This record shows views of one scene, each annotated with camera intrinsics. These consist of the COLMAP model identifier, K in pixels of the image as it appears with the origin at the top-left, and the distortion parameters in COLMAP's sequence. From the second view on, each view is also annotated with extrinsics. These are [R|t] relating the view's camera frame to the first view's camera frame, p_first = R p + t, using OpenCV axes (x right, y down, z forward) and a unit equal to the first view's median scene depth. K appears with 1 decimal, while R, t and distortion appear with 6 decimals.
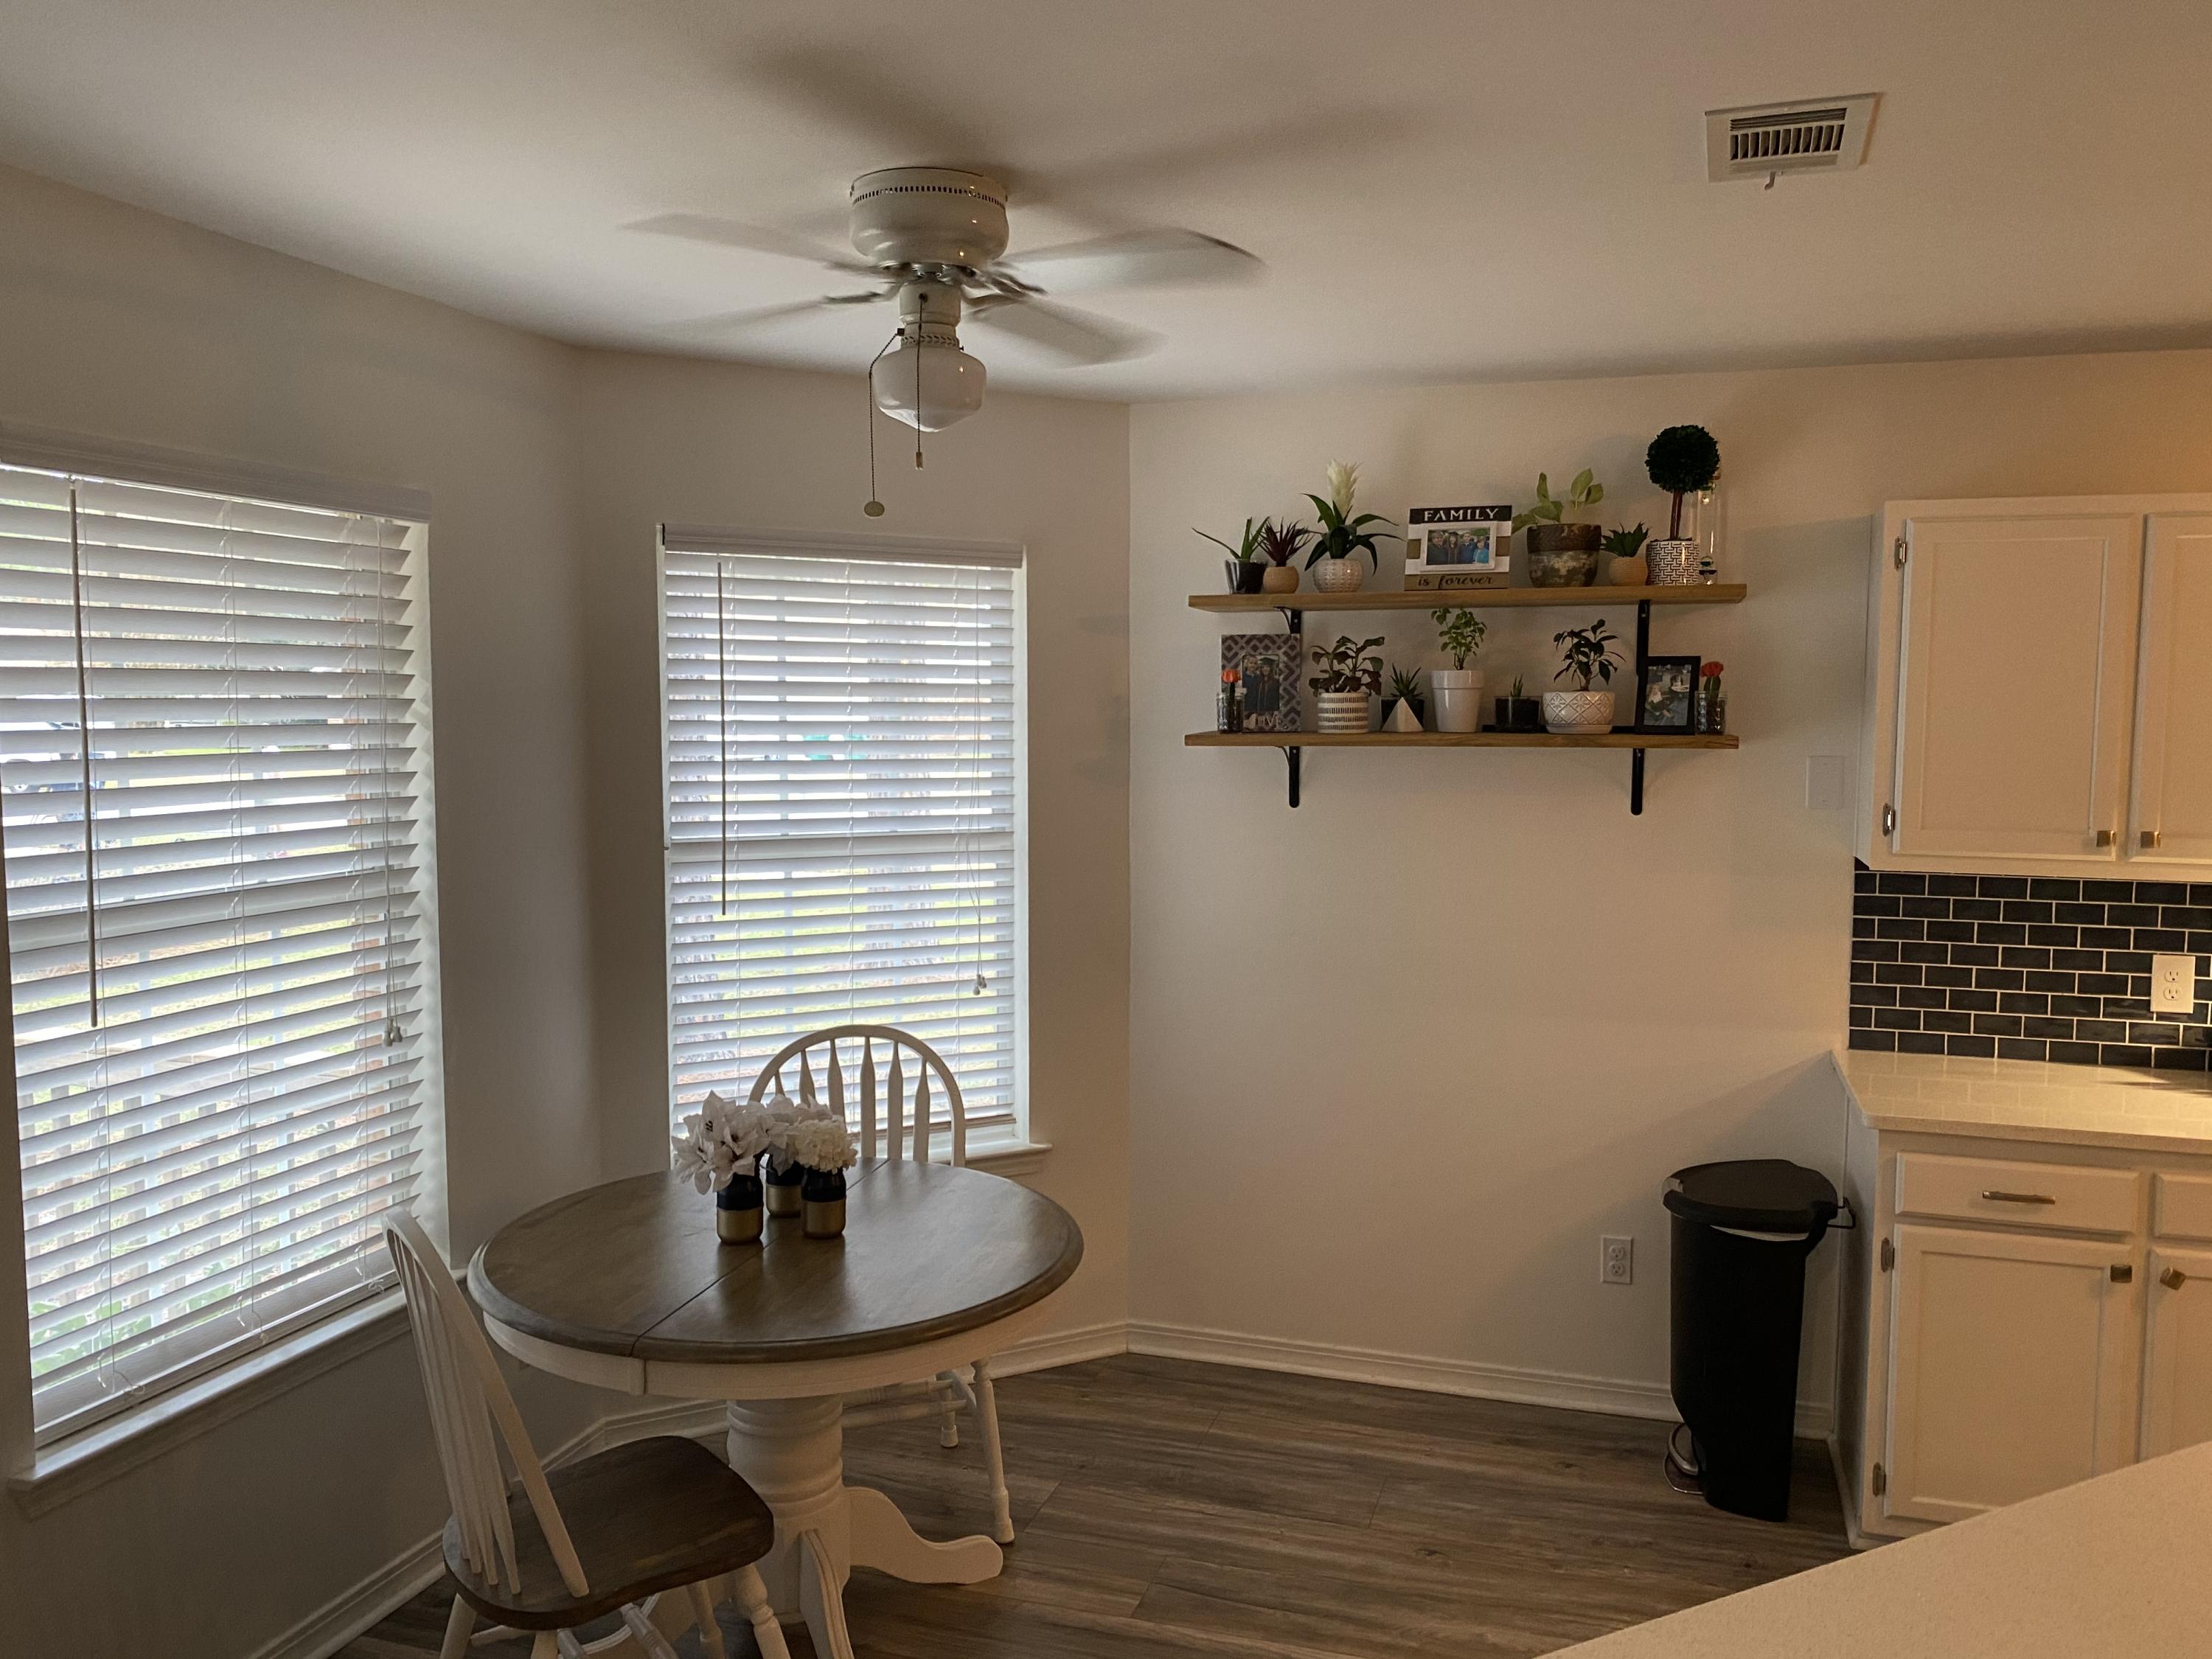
lens RADIAL K [[1689.6, 0, 1106.0], [0, 1689.6, 829.5], [0, 0, 1]] dist [0.020383, -0.011909]
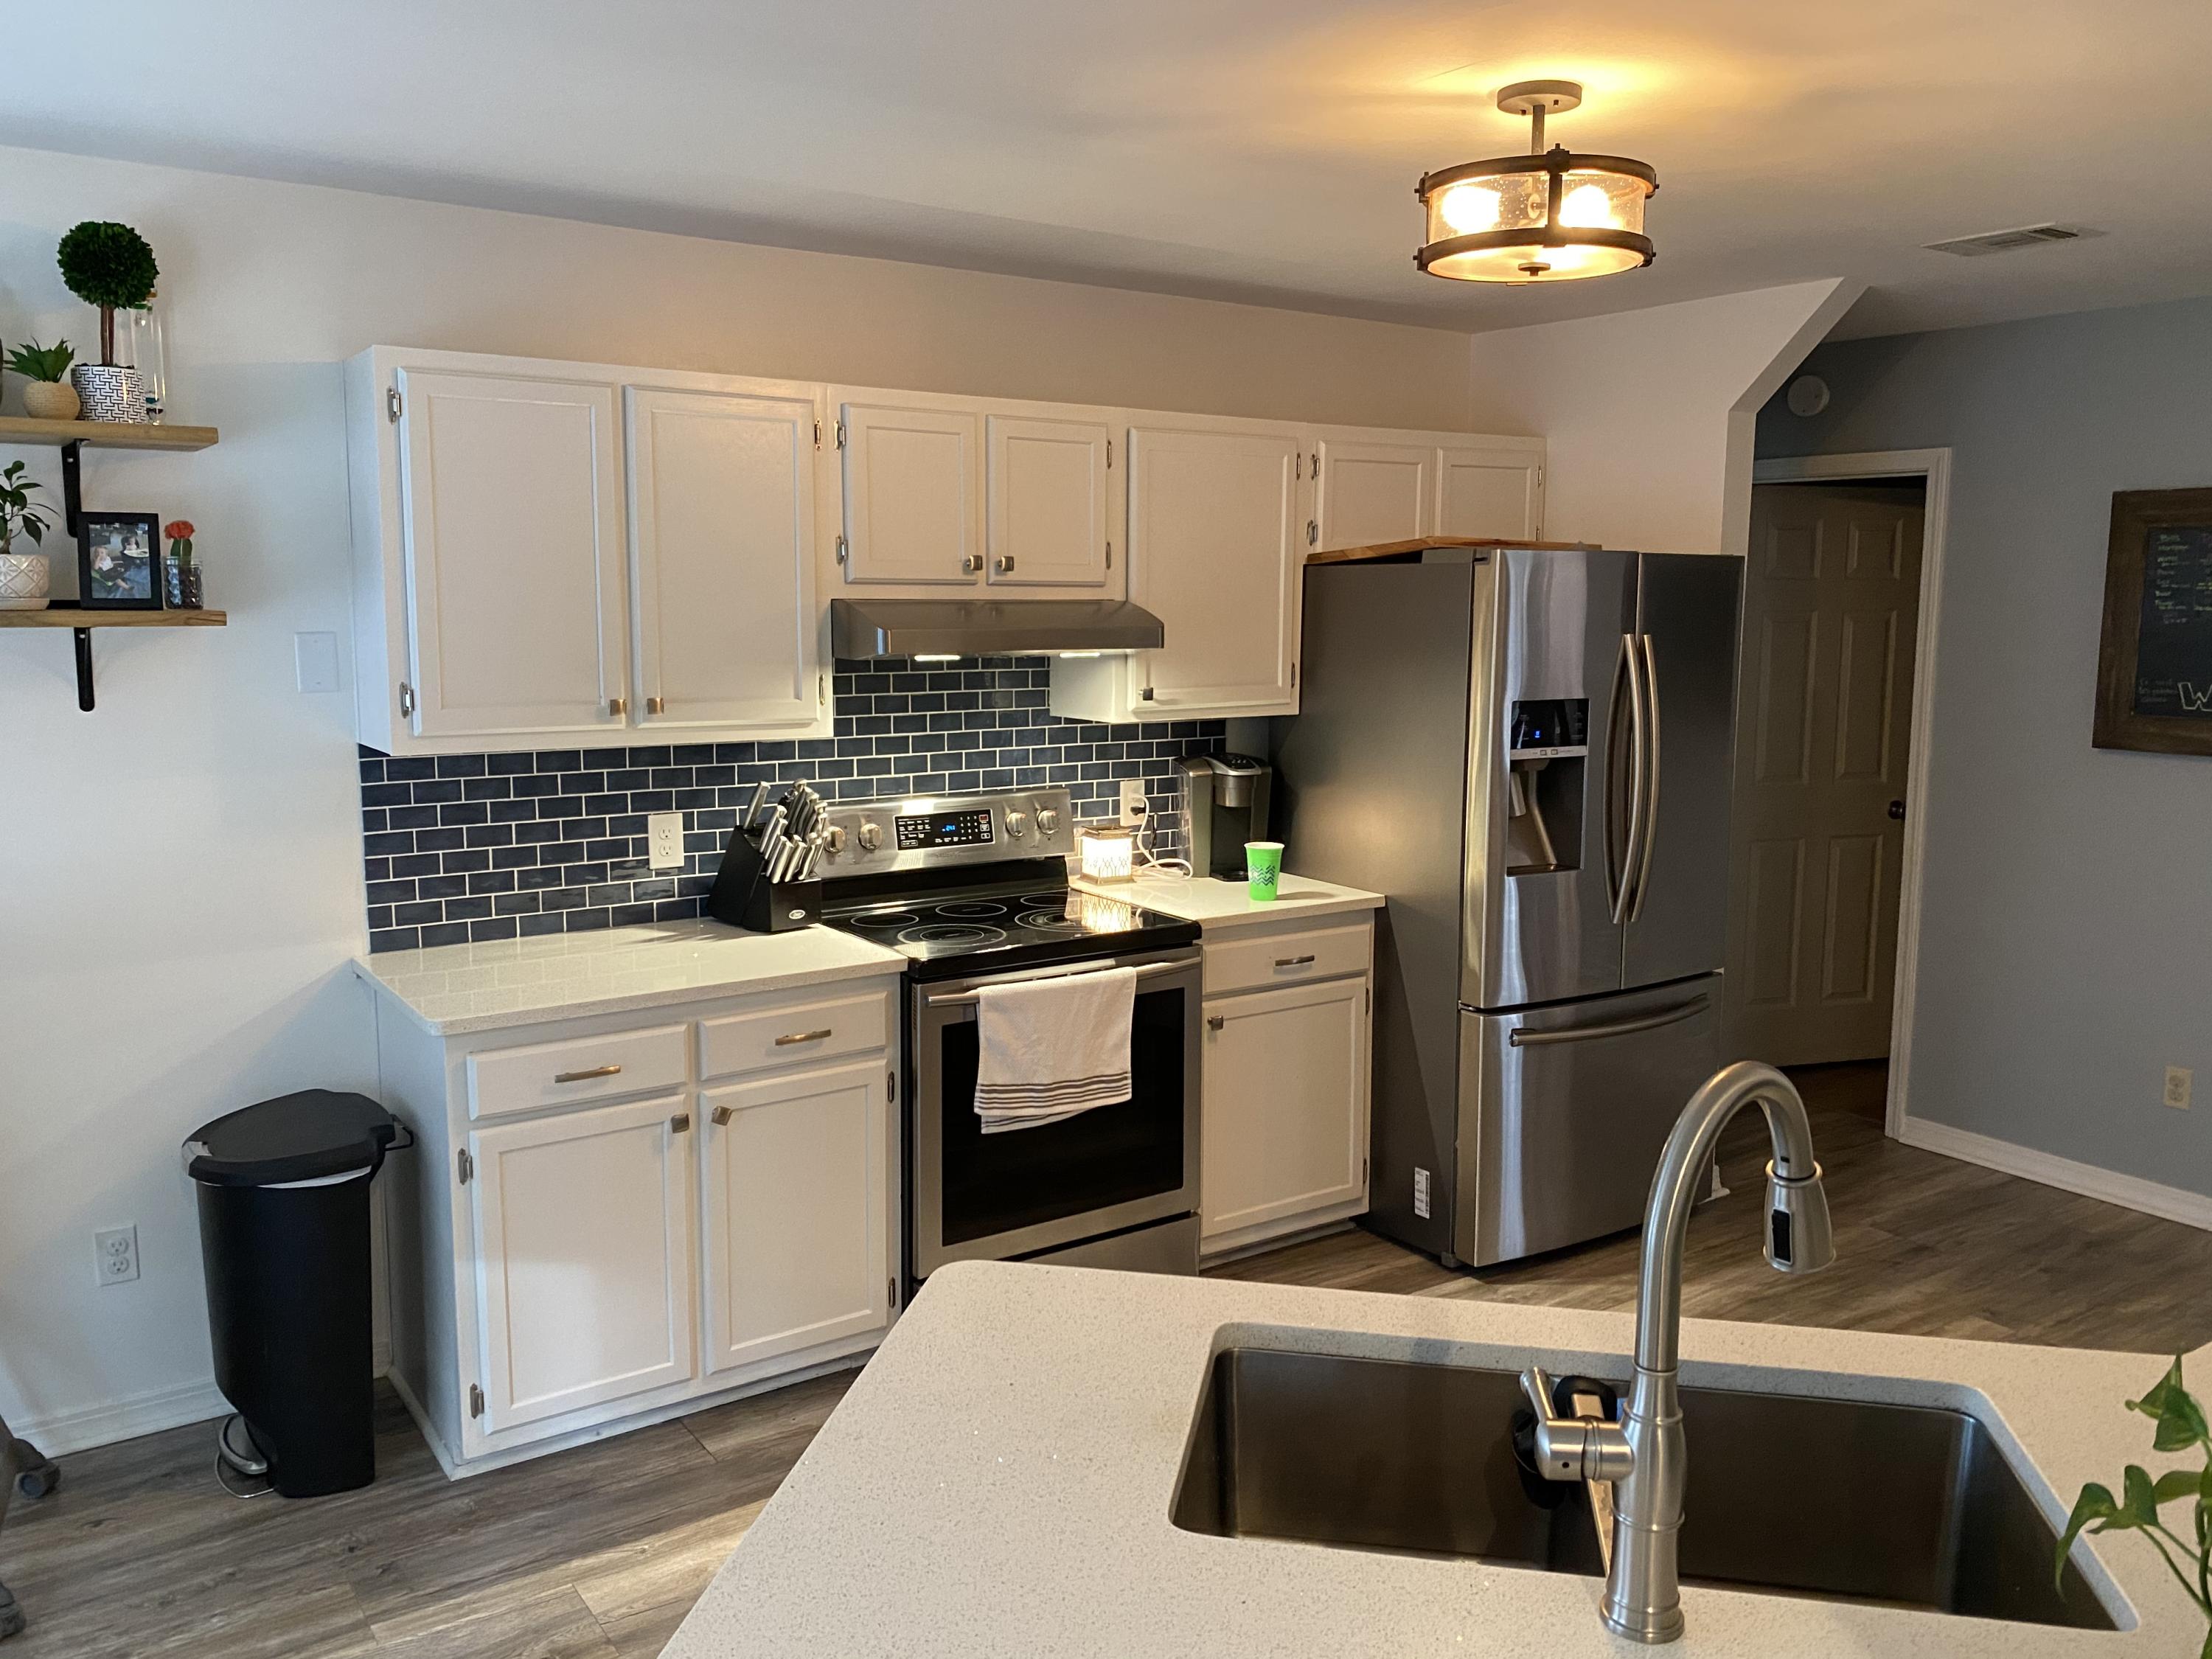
lens RADIAL K [[1693.7, 0, 1110.4], [0, 1693.7, 817.9], [0, 0, 1]] dist [0.019419, -0.030509]
pose [[0.604666, -0.108050, 0.789117, -0.036555], [0.058154, 0.994100, 0.091556, -0.004043], [-0.794354, -0.009470, 0.607382, 0.131929]]
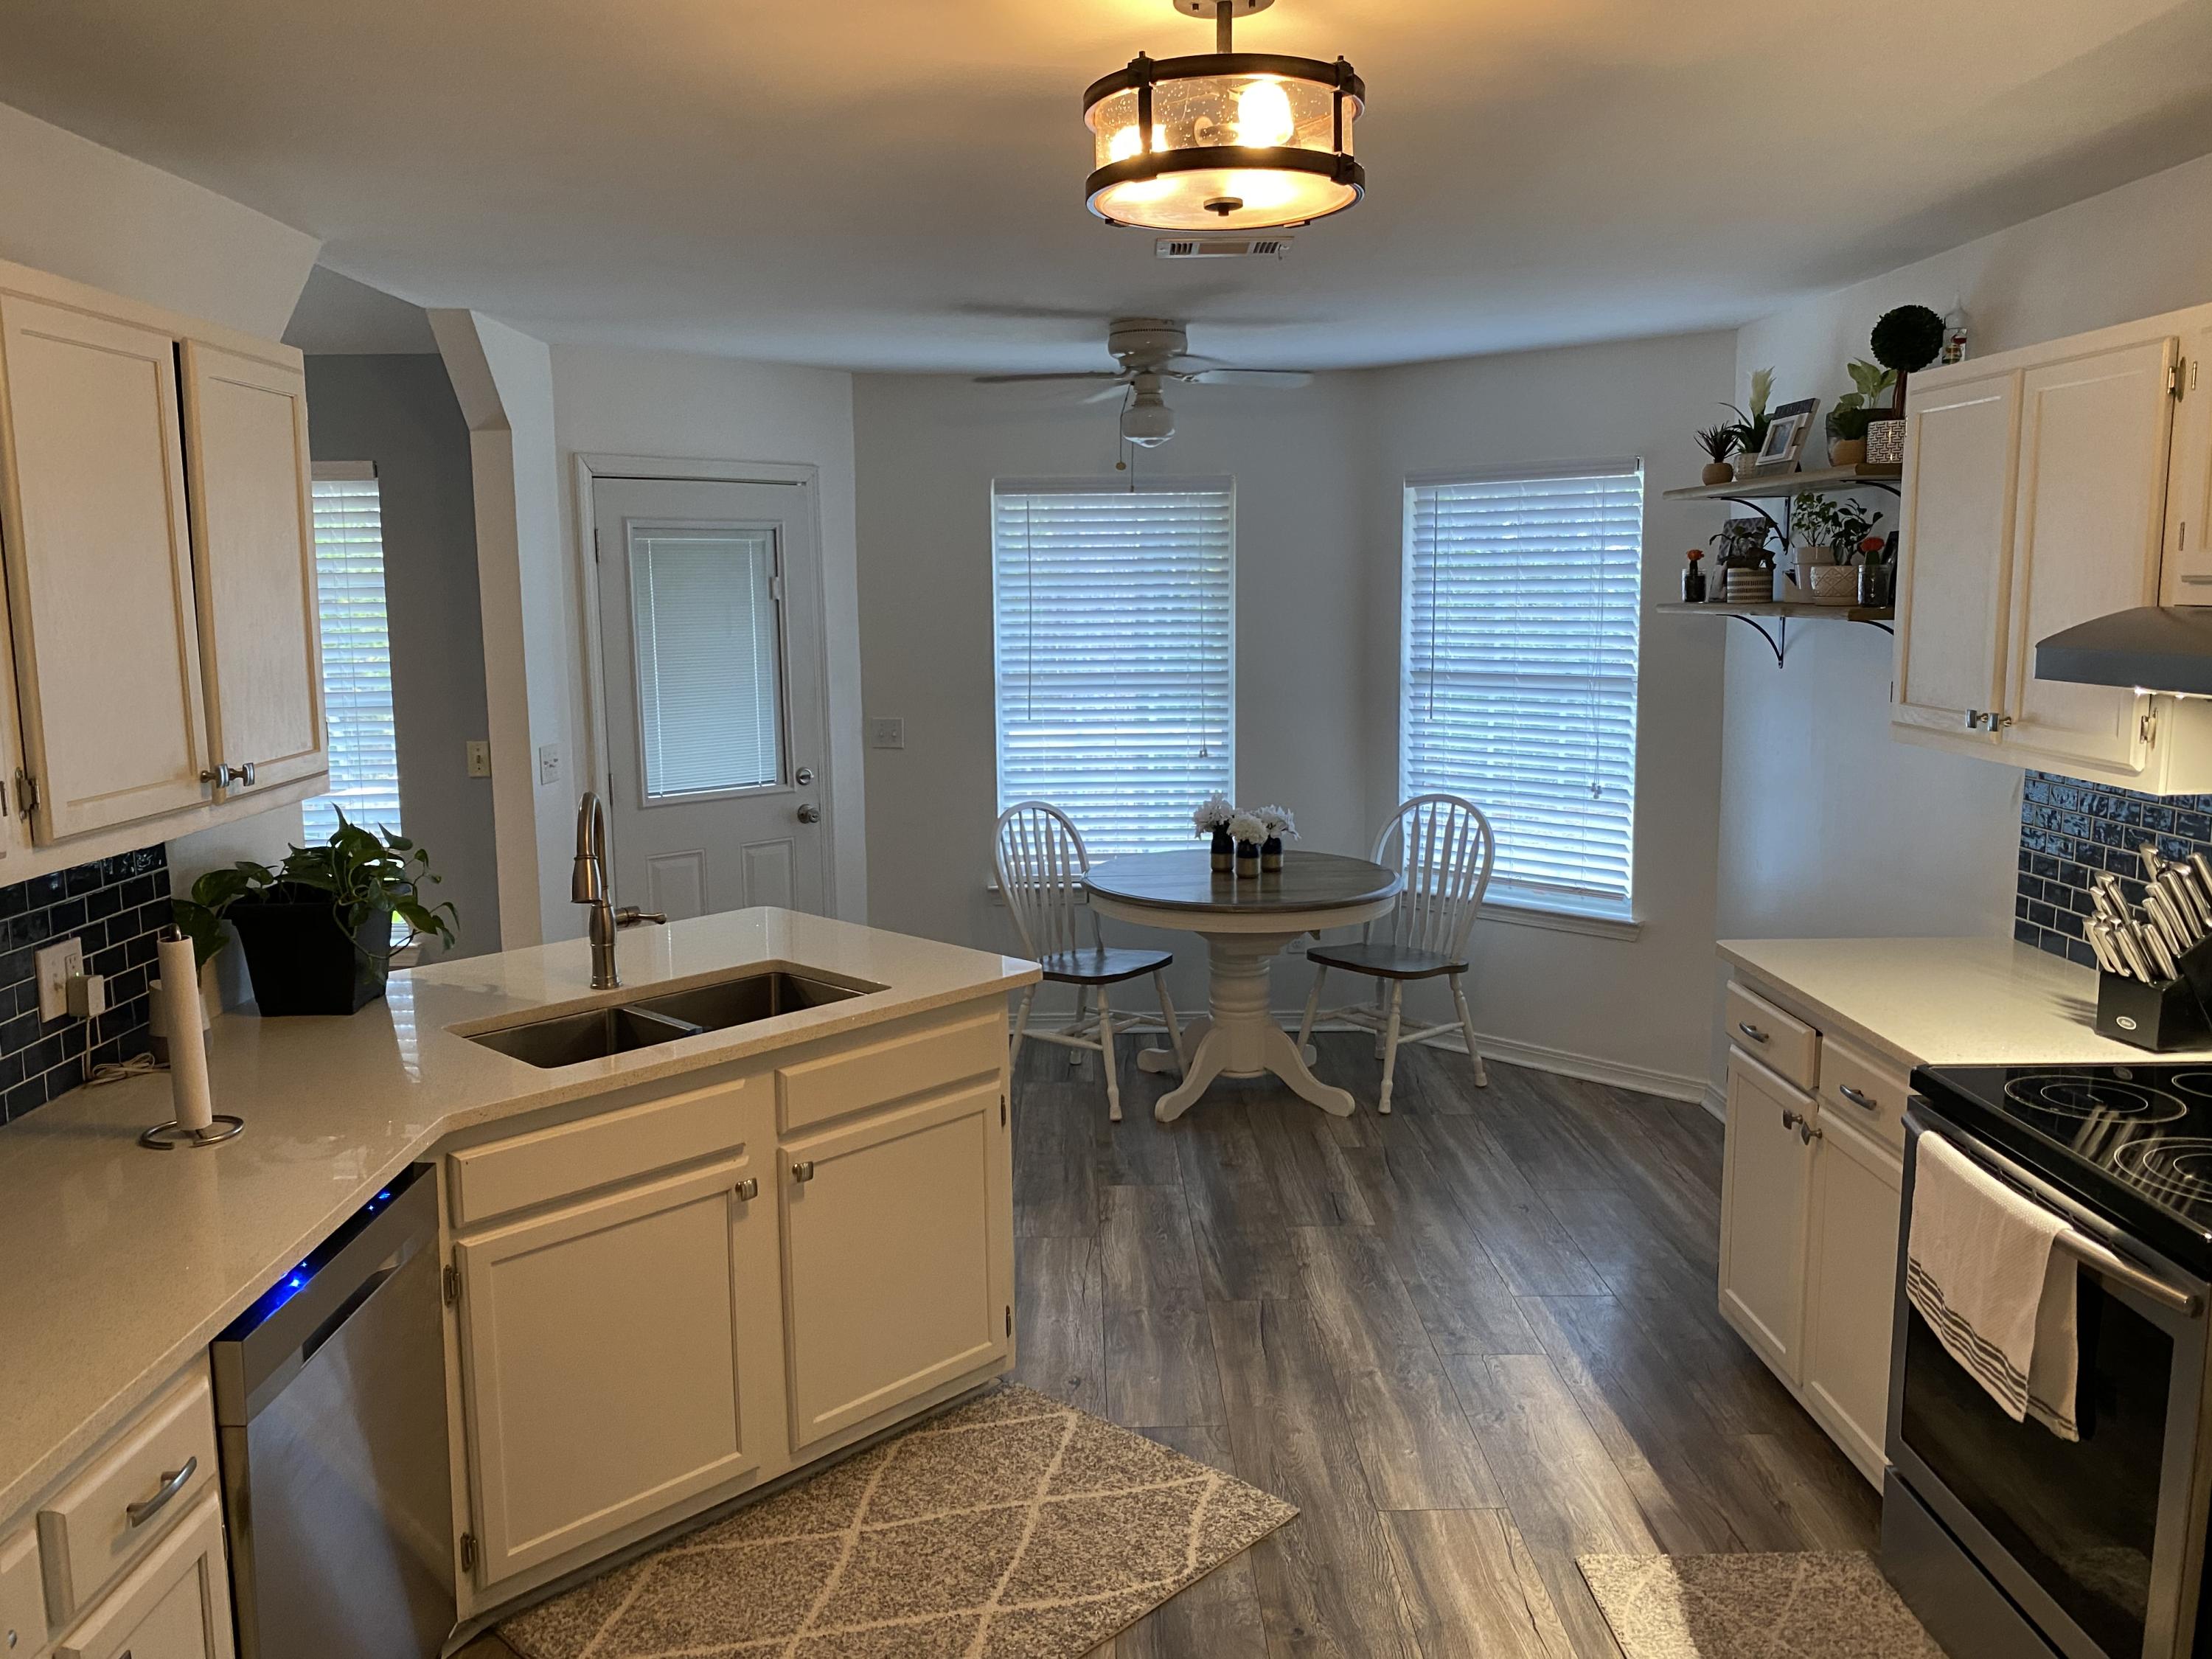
lens RADIAL K [[1693.7, 0, 1110.4], [0, 1693.7, 817.9], [0, 0, 1]] dist [0.019419, -0.030509]
pose [[0.326509, 0.124356, -0.936978, 1.197240], [-0.062537, 0.991977, 0.109863, -0.012349], [0.943123, 0.022725, 0.331666, 0.204806]]
